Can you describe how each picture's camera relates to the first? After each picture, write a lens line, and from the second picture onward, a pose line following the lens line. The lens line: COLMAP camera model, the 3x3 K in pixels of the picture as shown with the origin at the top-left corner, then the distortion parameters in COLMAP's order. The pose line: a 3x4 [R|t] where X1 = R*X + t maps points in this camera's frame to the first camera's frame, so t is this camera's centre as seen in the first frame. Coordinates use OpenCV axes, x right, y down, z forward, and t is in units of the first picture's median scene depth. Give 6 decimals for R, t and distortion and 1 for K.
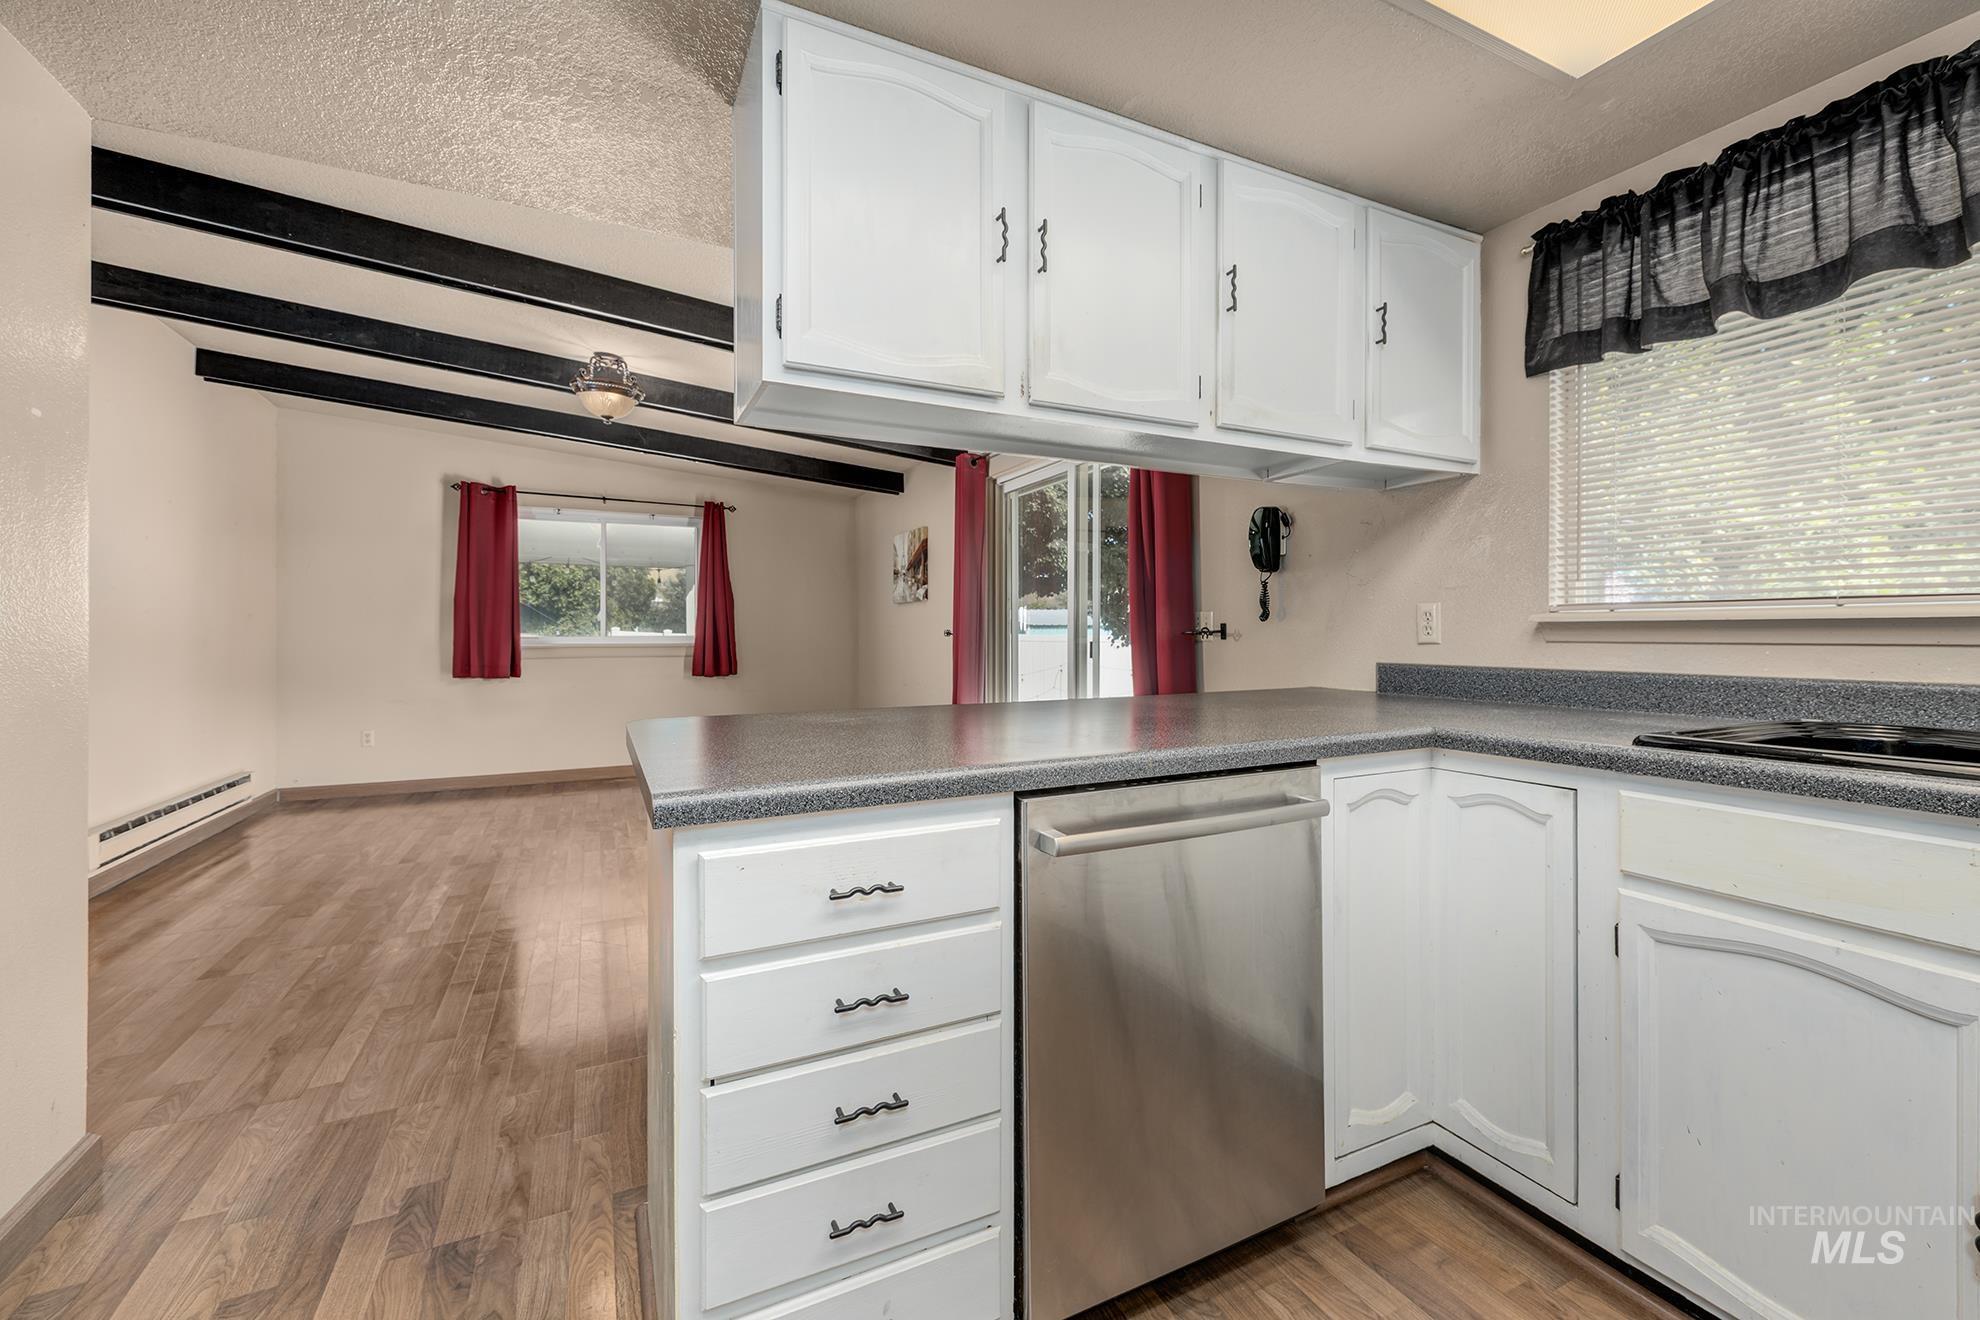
lens RADIAL K [[824.0, 0, 1002.0], [0, 824.0, 639.4], [0, 0, 1]] dist [0.001501, -0.000443]
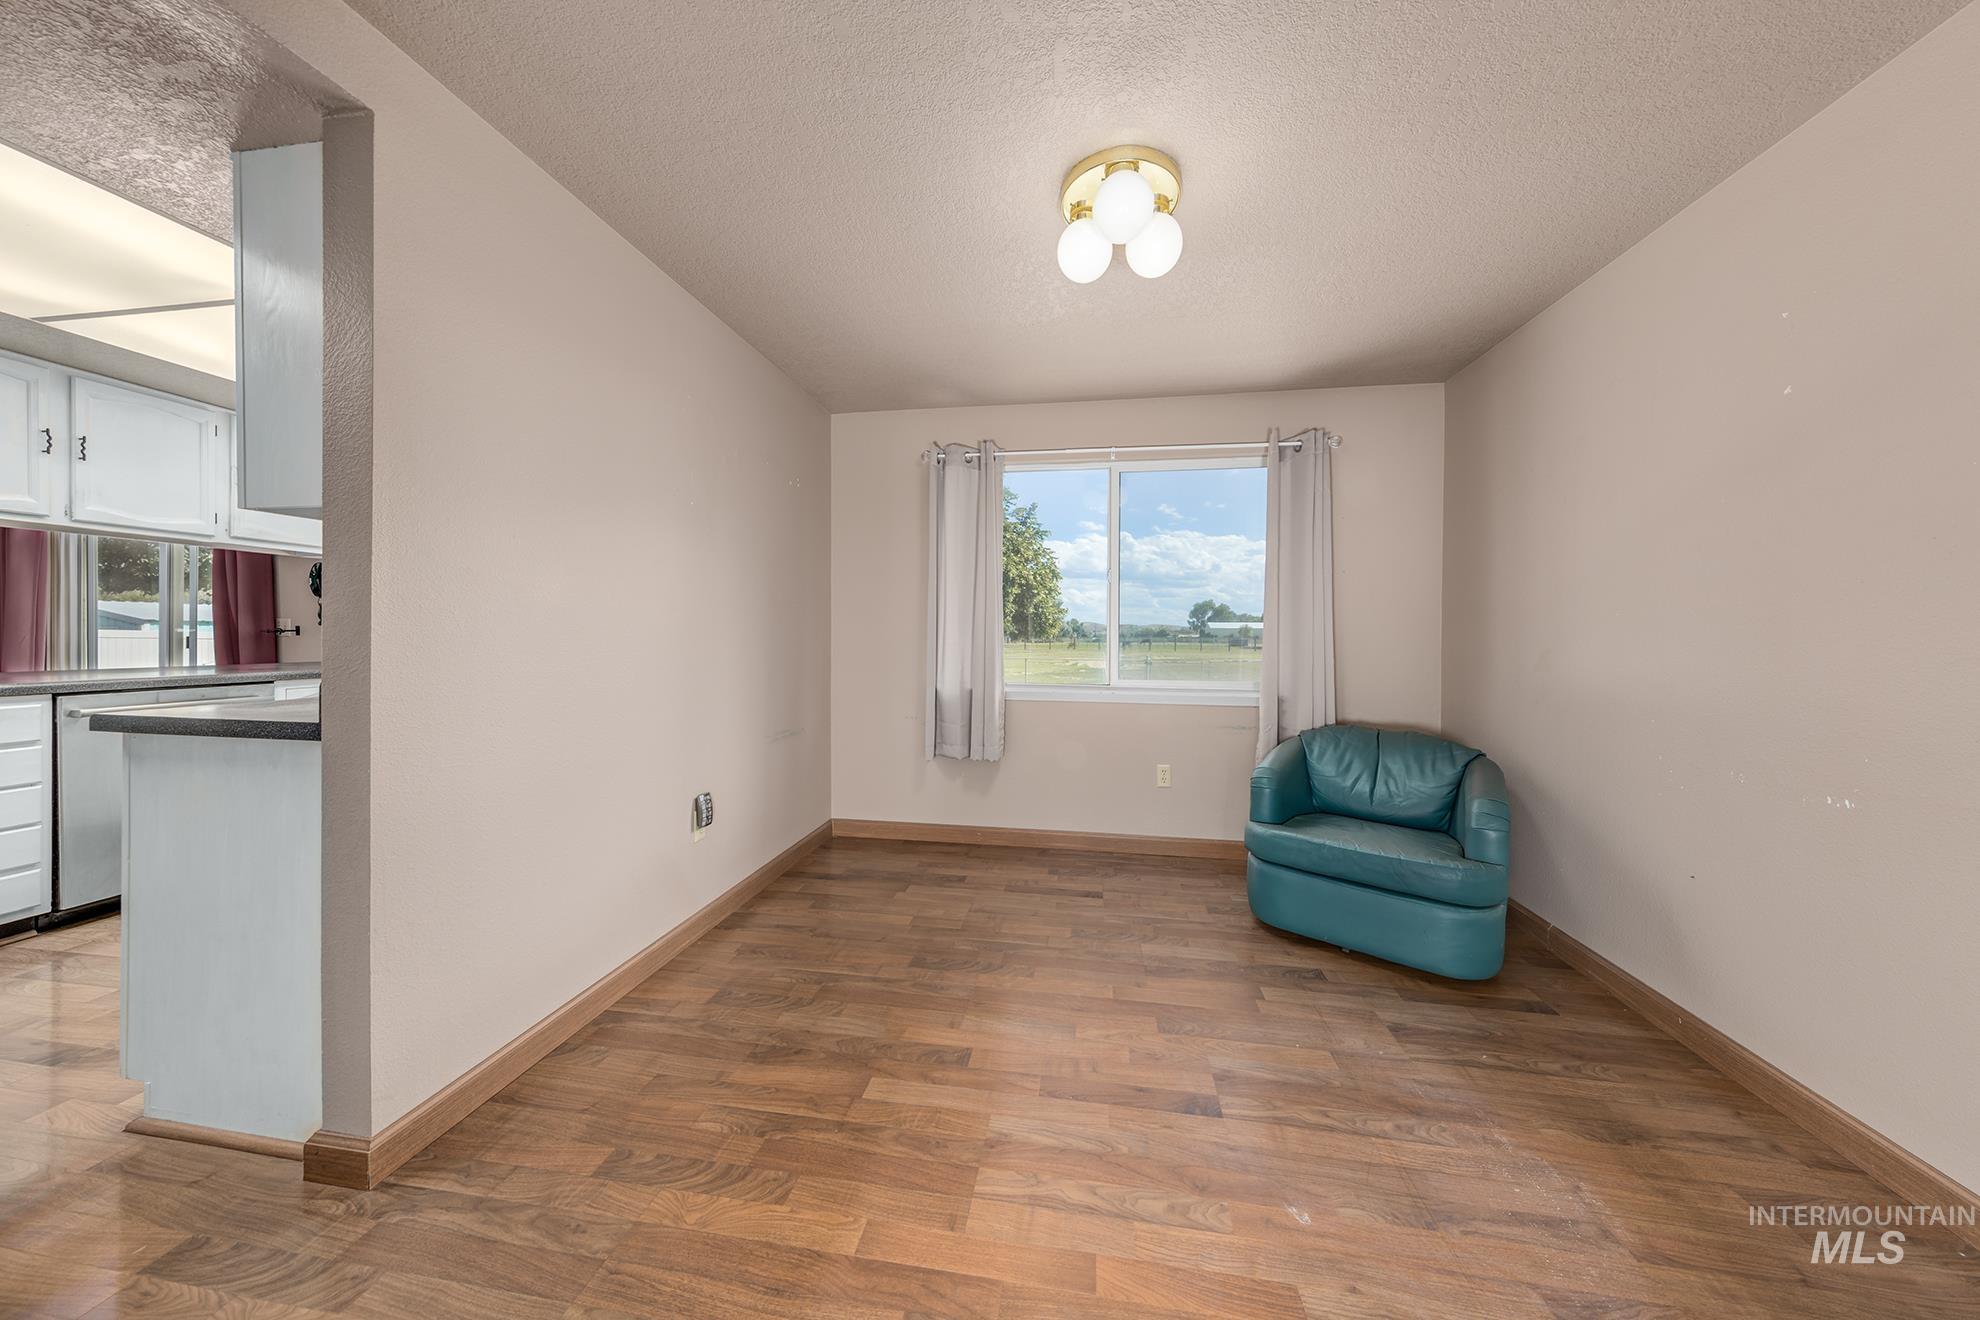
lens RADIAL K [[604.4, 0, 996.3], [0, 604.4, 647.5], [0, 0, 1]] dist [-0.001800, -0.000075]
pose [[0.570097, -0.001763, 0.821575, 0.067780], [-0.007545, 0.999944, 0.007382, 0.006854], [-0.821543, -0.010407, 0.570052, -1.063816]]
